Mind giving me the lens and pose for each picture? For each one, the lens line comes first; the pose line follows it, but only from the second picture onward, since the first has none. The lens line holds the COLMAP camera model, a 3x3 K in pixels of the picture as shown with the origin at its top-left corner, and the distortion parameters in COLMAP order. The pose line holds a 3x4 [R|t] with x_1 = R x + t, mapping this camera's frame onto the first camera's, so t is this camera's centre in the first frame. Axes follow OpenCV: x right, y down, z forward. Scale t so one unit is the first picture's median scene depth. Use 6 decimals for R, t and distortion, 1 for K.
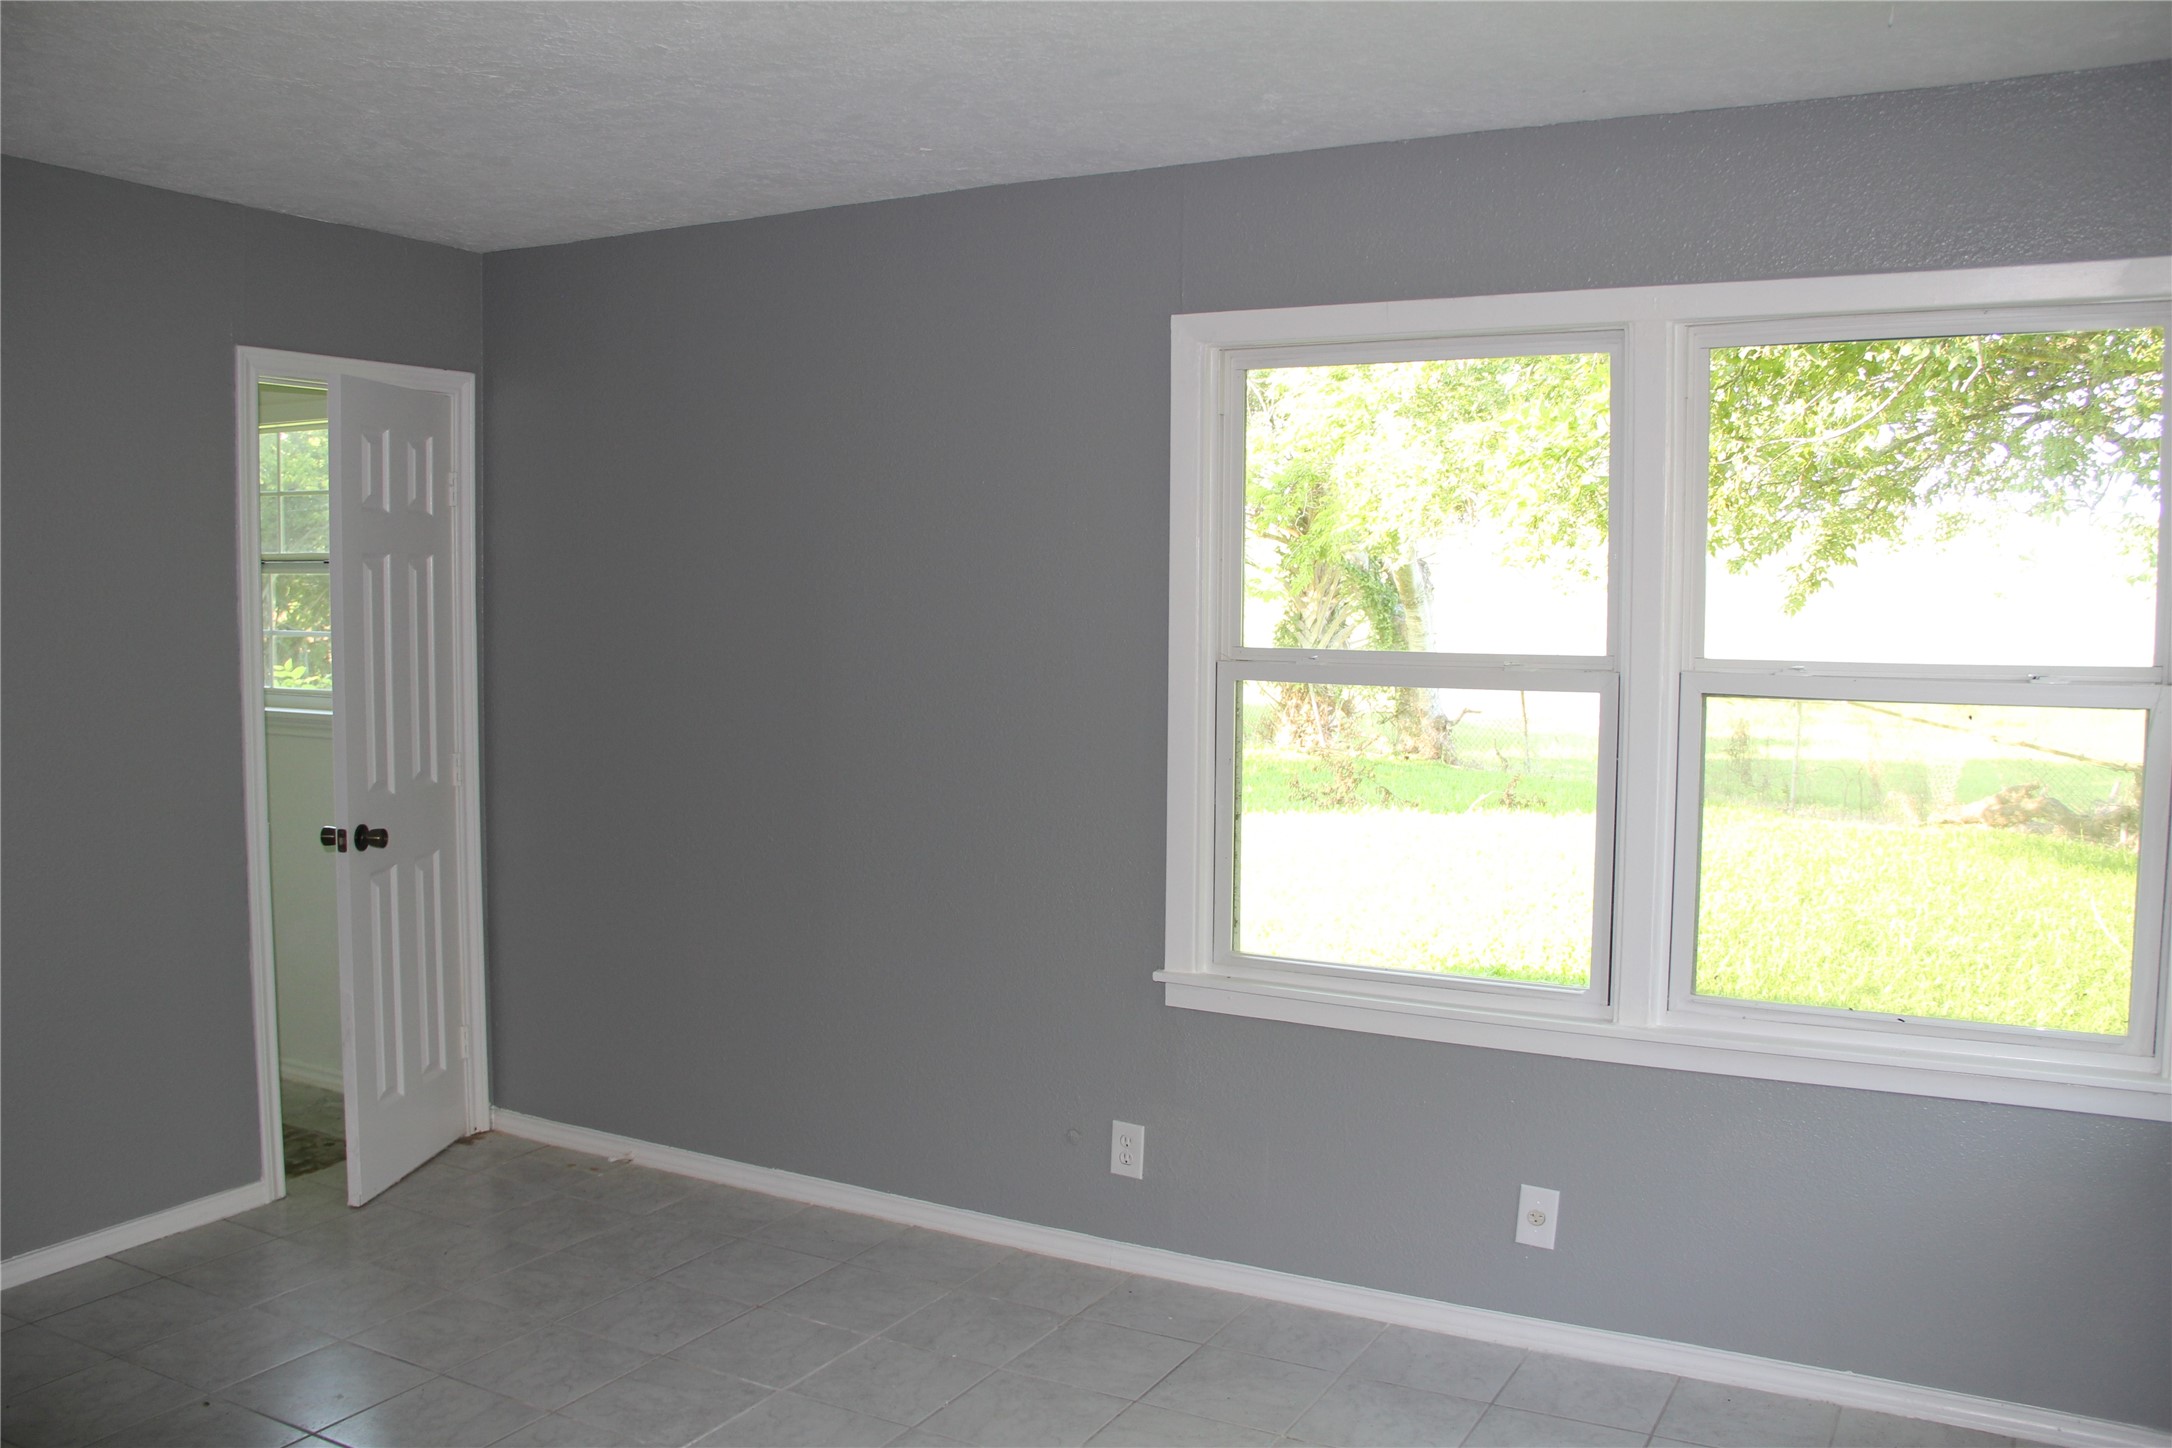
lens RADIAL K [[1828.1, 0, 1090.3], [0, 1828.1, 737.5], [0, 0, 1]] dist [-0.166071, 0.150704]
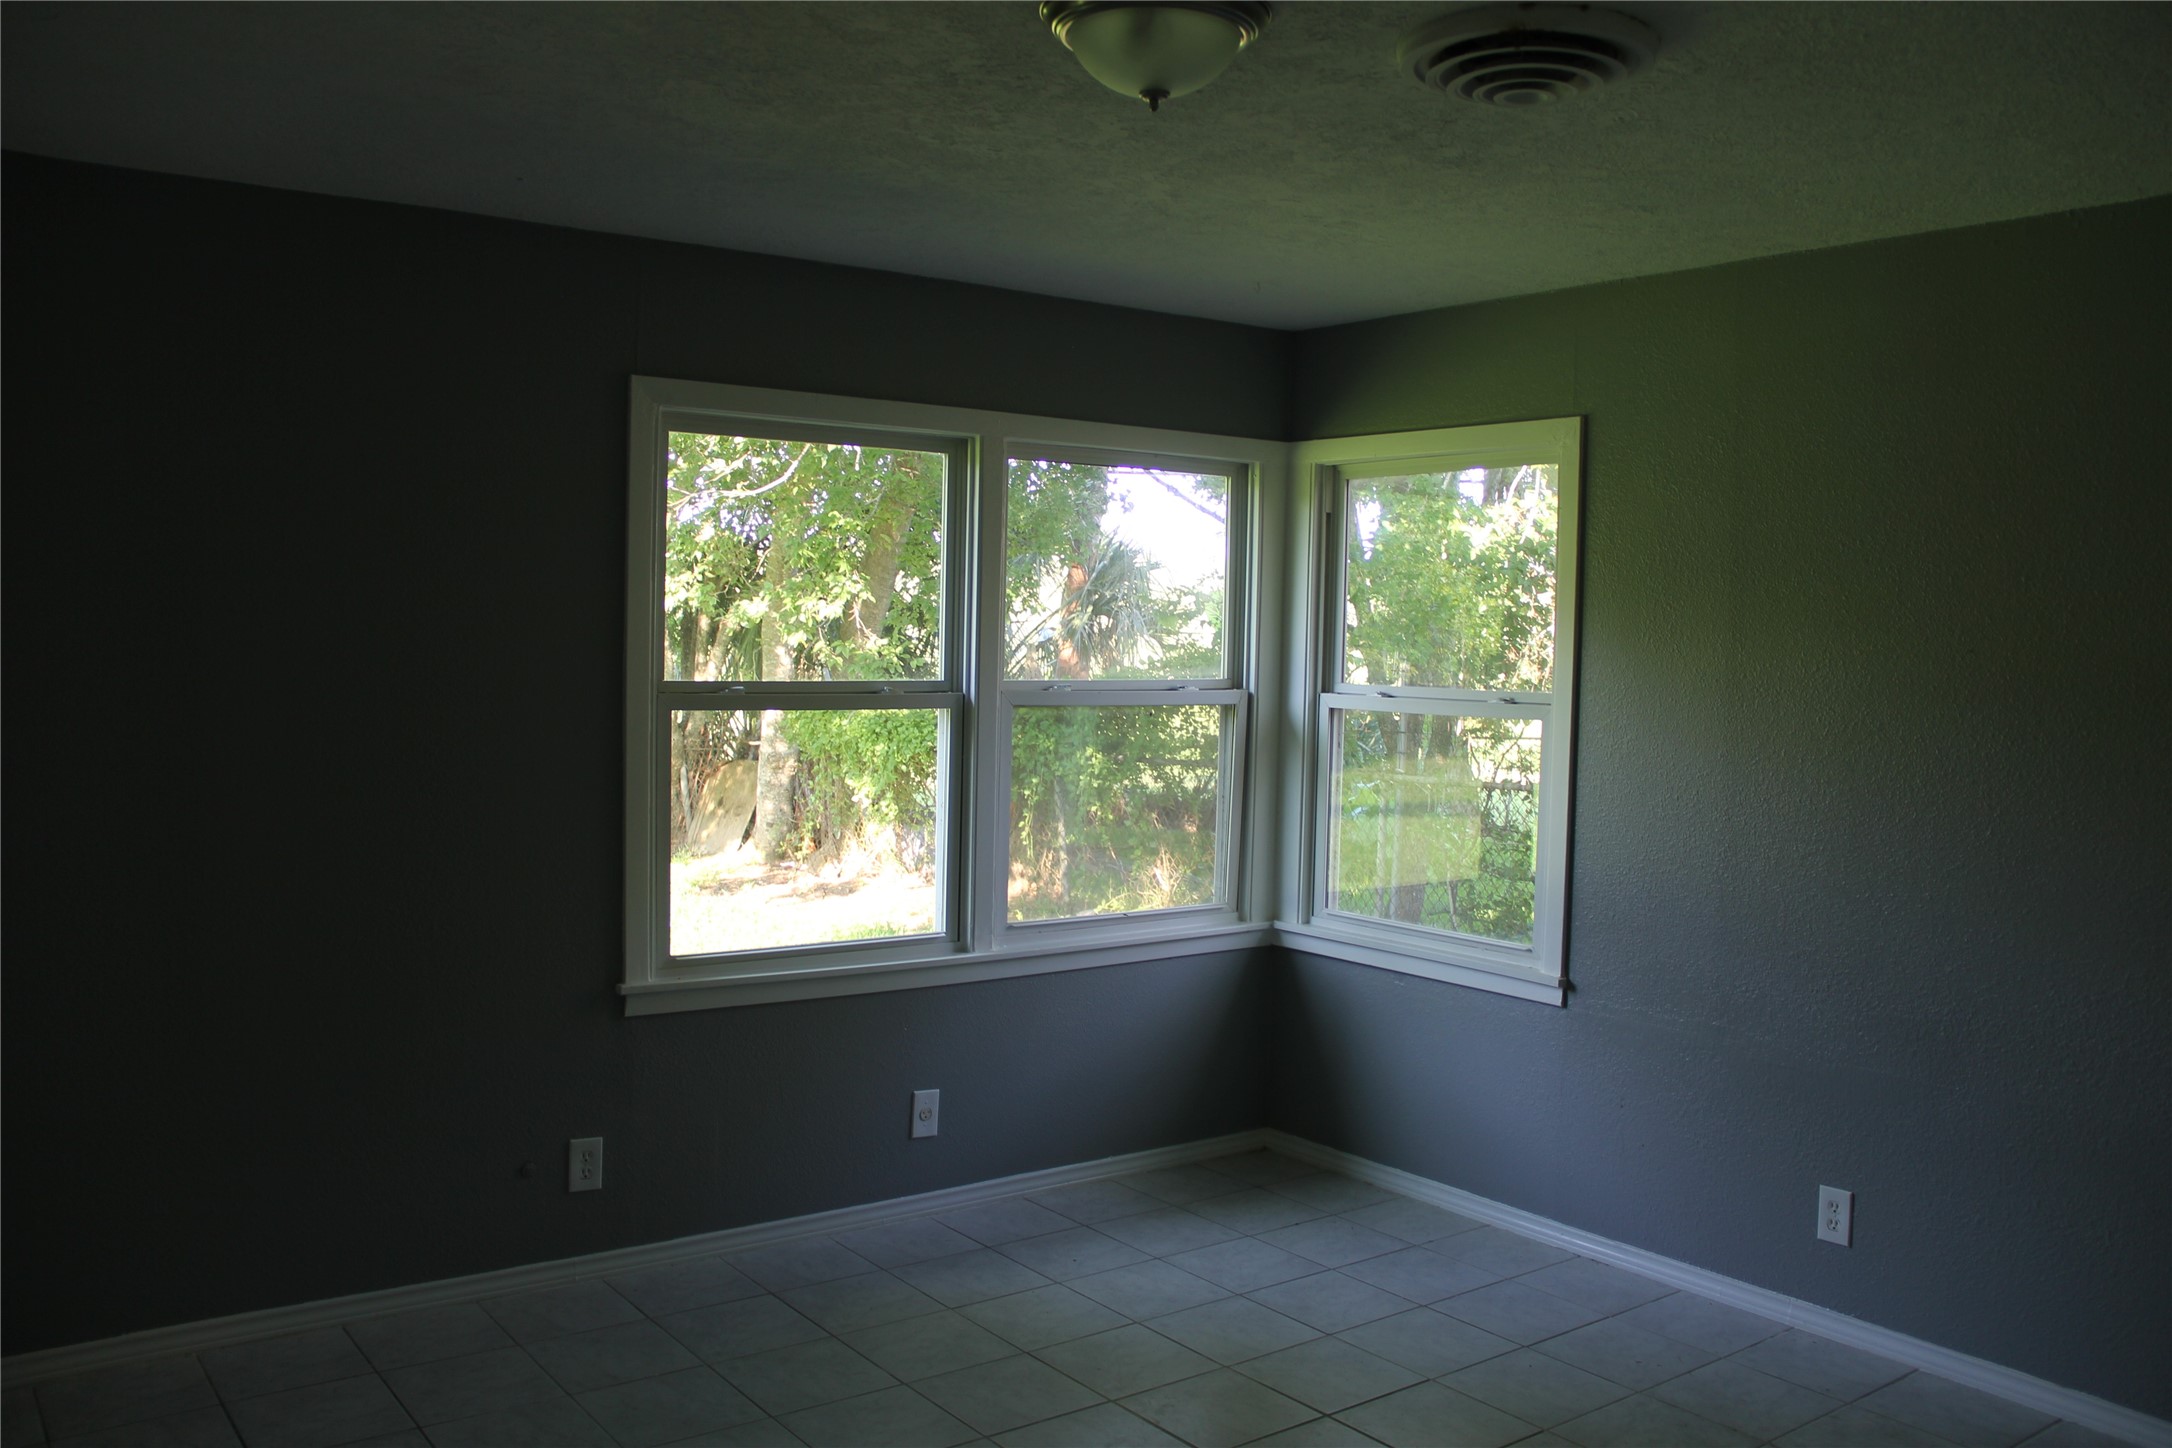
lens RADIAL K [[1828.1, 0, 1090.3], [0, 1828.1, 737.5], [0, 0, 1]] dist [-0.166071, 0.150704]
pose [[0.409729, -0.047275, 0.910982, -0.840759], [0.052162, 0.998236, 0.028343, -0.033648], [-0.910715, 0.035906, 0.411472, 0.323963]]
